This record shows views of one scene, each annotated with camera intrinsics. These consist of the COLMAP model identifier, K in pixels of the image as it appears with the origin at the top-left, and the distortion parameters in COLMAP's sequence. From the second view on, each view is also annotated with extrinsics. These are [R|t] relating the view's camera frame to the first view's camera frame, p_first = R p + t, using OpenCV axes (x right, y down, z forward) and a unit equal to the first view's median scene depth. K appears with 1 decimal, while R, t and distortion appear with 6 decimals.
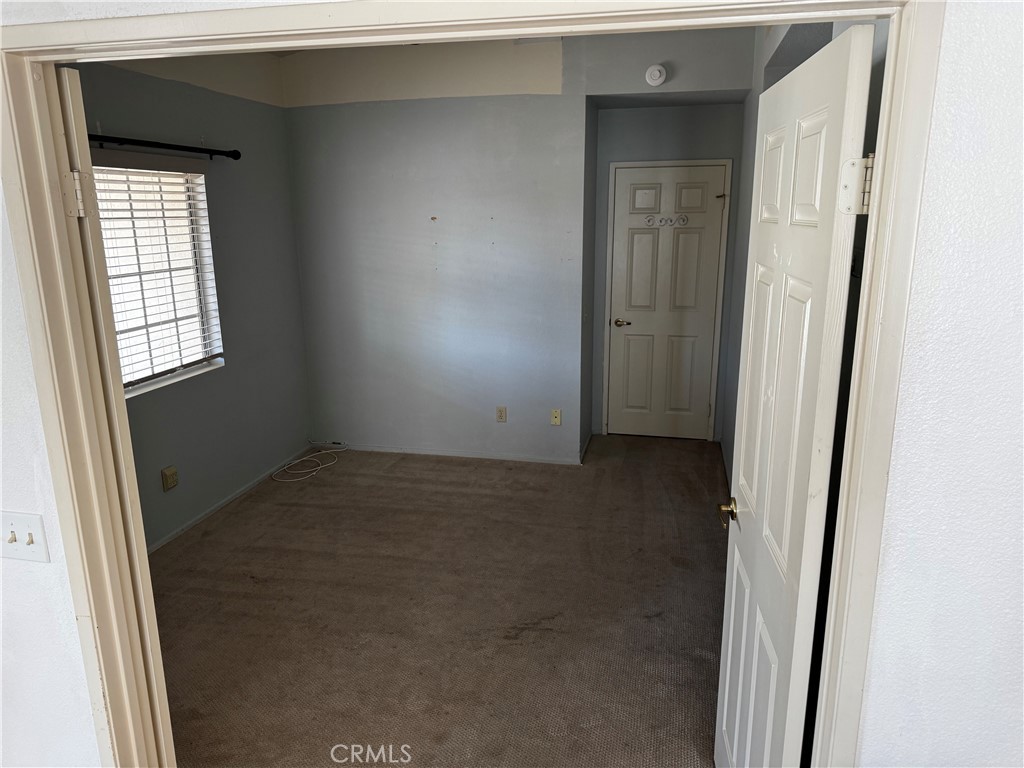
lens RADIAL K [[714.1, 0, 512.0], [0, 714.1, 384.0], [0, 0, 1]] dist [0.066956, -0.088056]
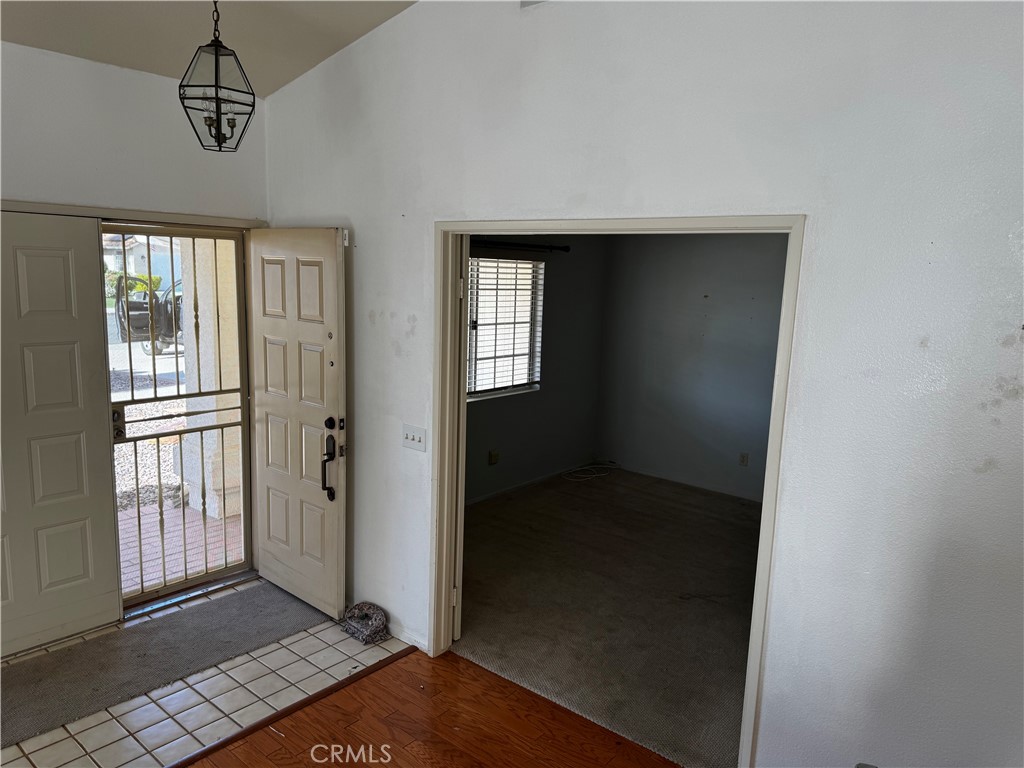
lens RADIAL K [[714.1, 0, 512.0], [0, 714.1, 384.0], [0, 0, 1]] dist [0.066956, -0.088056]
pose [[0.884618, 0.111364, -0.452824, 0.219625], [-0.150312, 0.987331, -0.050827, 0.047446], [0.441427, 0.113027, 0.890150, -0.333427]]
